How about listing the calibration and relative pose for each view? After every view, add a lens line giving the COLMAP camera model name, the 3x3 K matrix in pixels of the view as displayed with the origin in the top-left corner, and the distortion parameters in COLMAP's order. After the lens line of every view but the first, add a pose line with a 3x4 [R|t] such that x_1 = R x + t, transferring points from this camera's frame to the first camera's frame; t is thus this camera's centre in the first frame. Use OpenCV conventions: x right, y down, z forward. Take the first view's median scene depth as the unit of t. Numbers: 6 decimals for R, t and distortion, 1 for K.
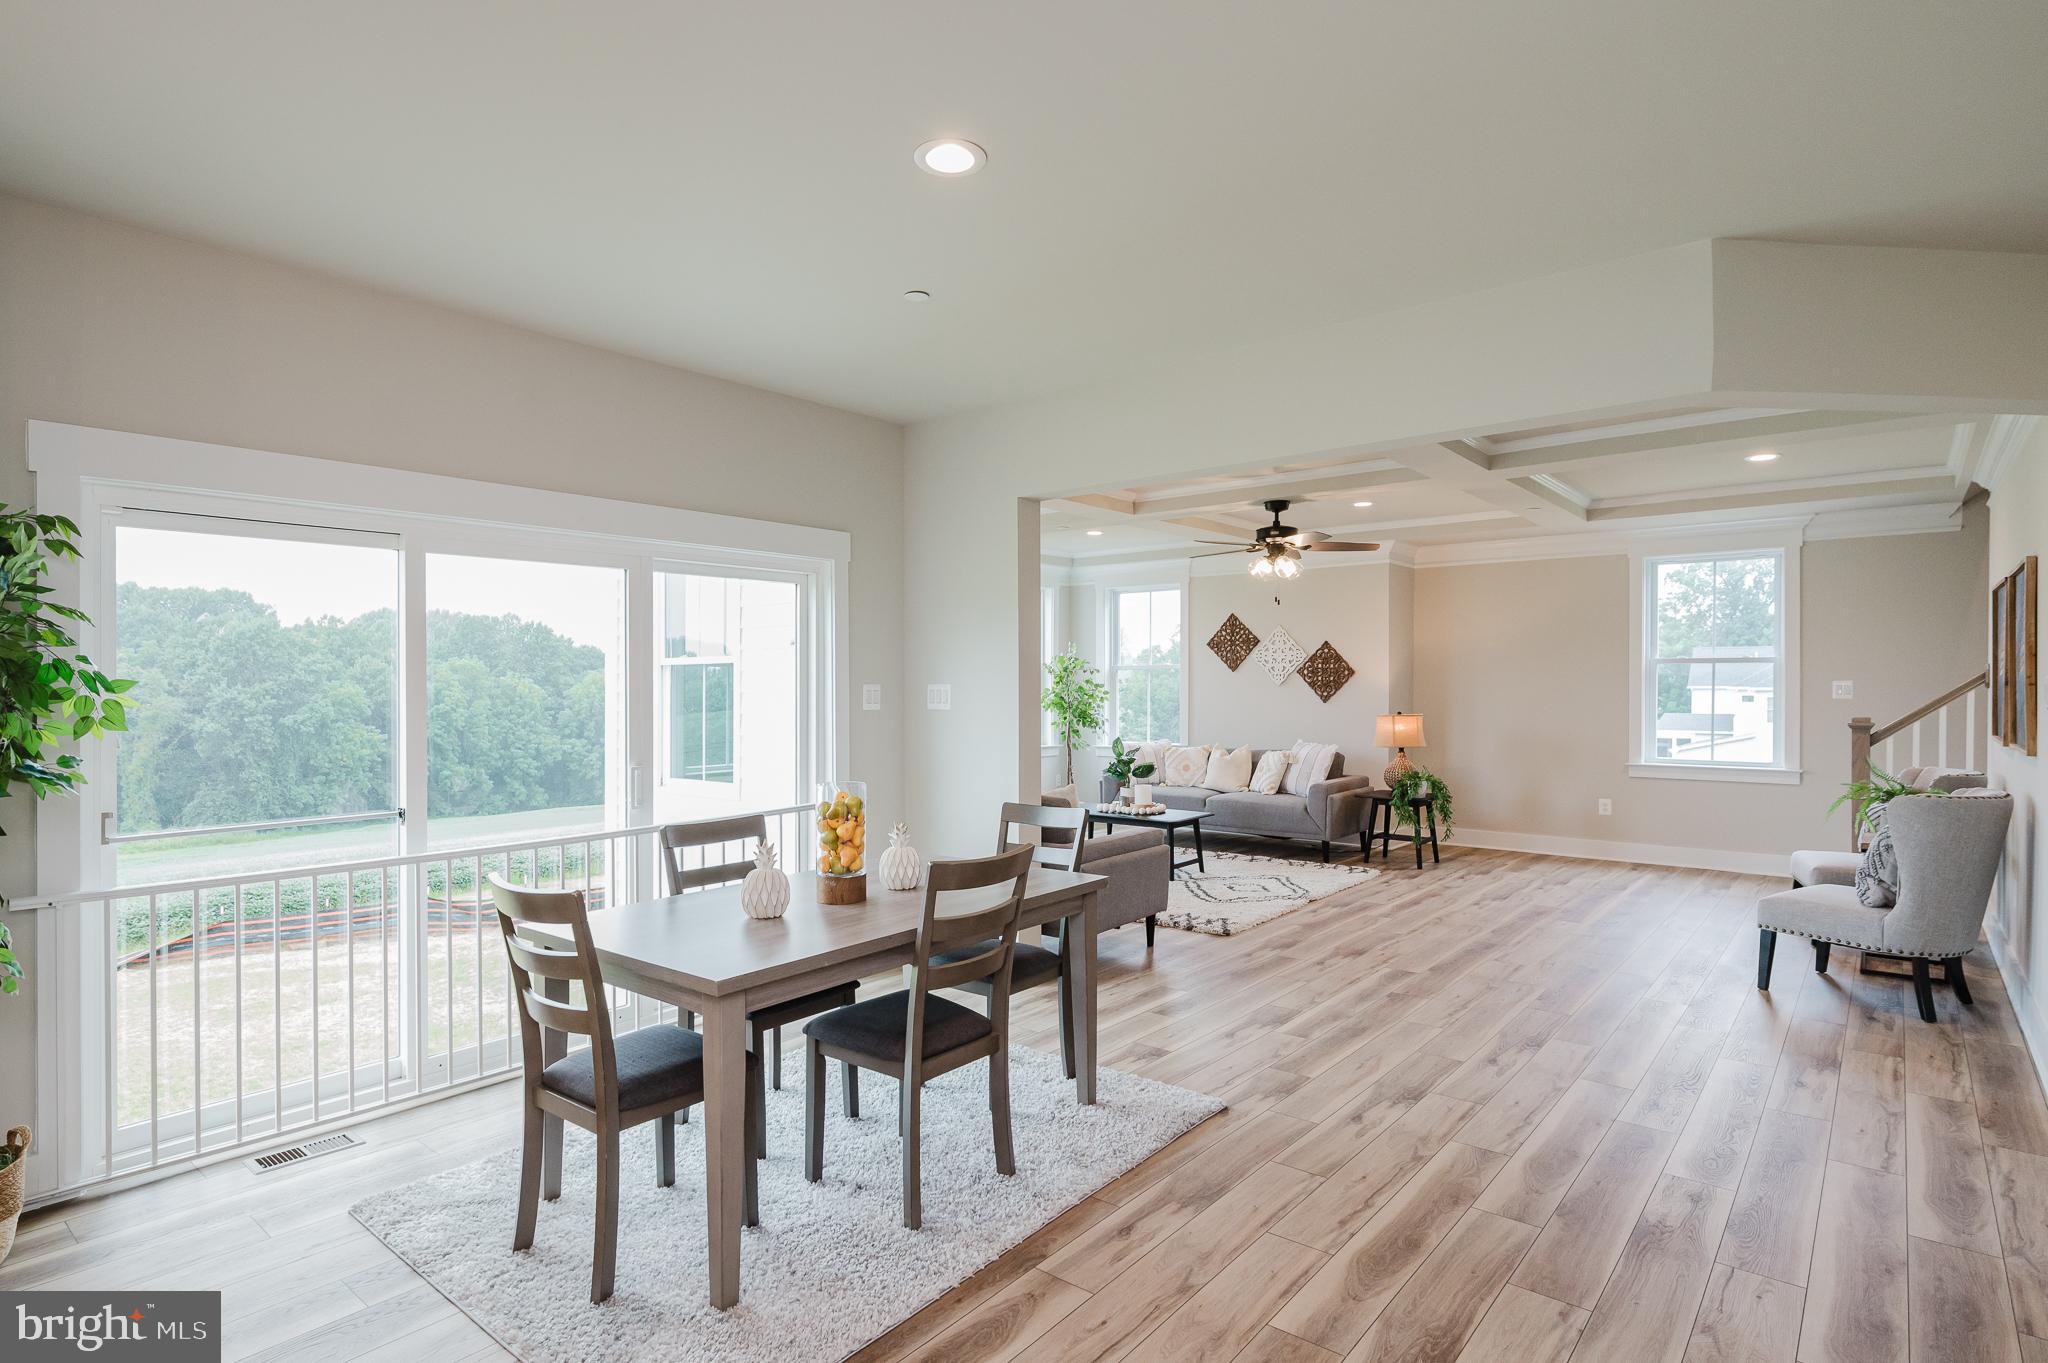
lens RADIAL K [[1060.8, 0, 1019.8], [0, 1060.8, 686.8], [0, 0, 1]] dist [-0.000643, -0.000399]
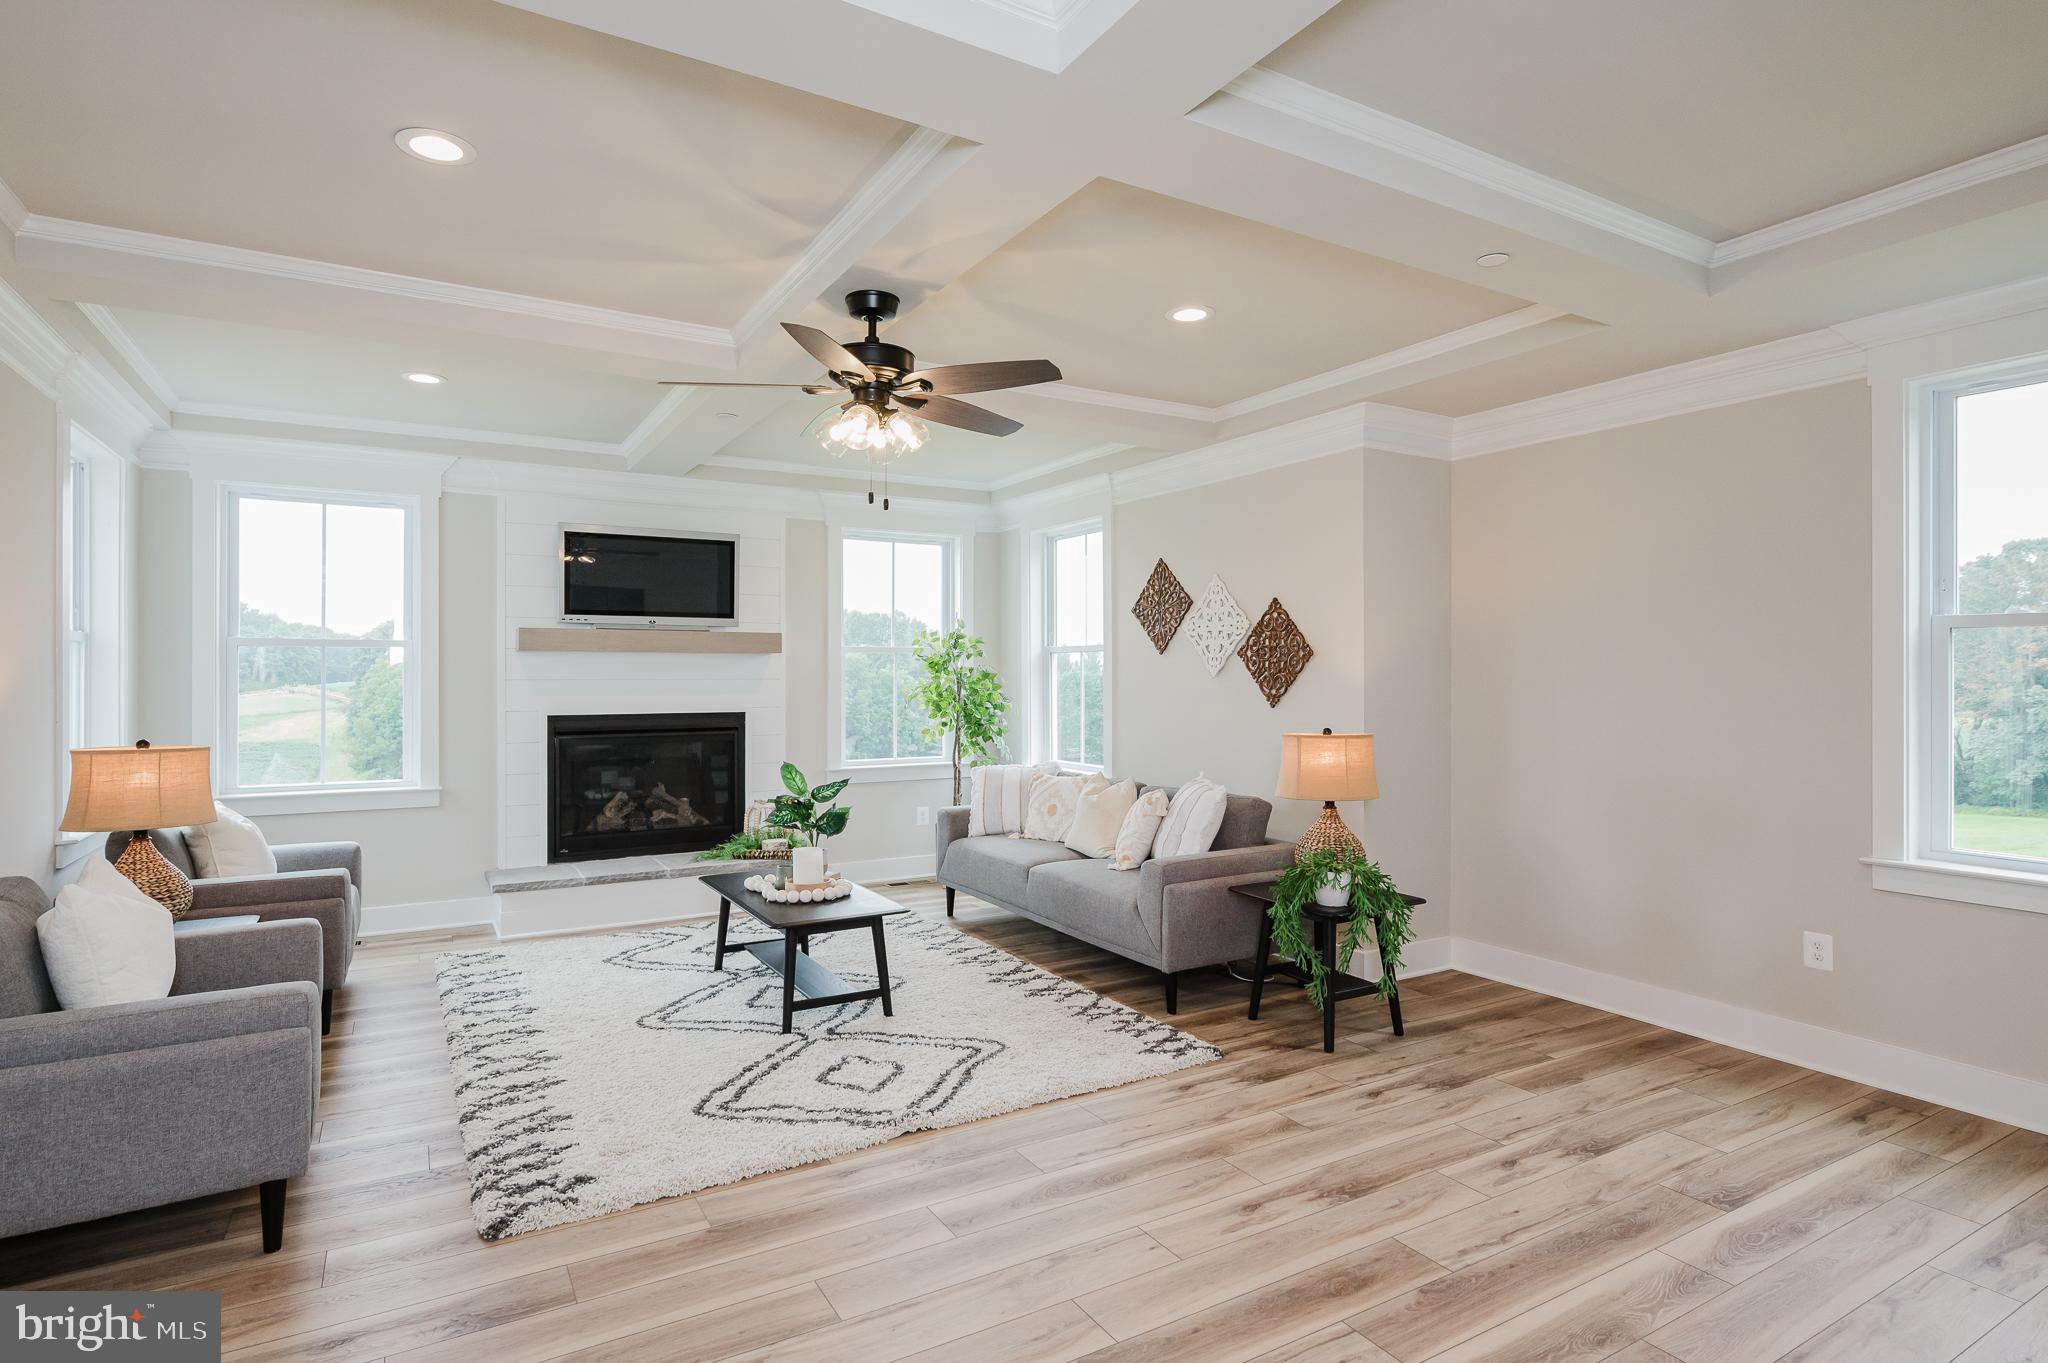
lens RADIAL K [[1060.8, 0, 1018.3], [0, 1060.8, 674.1], [0, 0, 1]] dist [-0.000643, -0.000399]
pose [[0.938785, 0.003657, -0.344483, 0.347950], [-0.005398, 0.999977, -0.004095, 0.000223], [0.344461, 0.005703, 0.938783, 0.415092]]
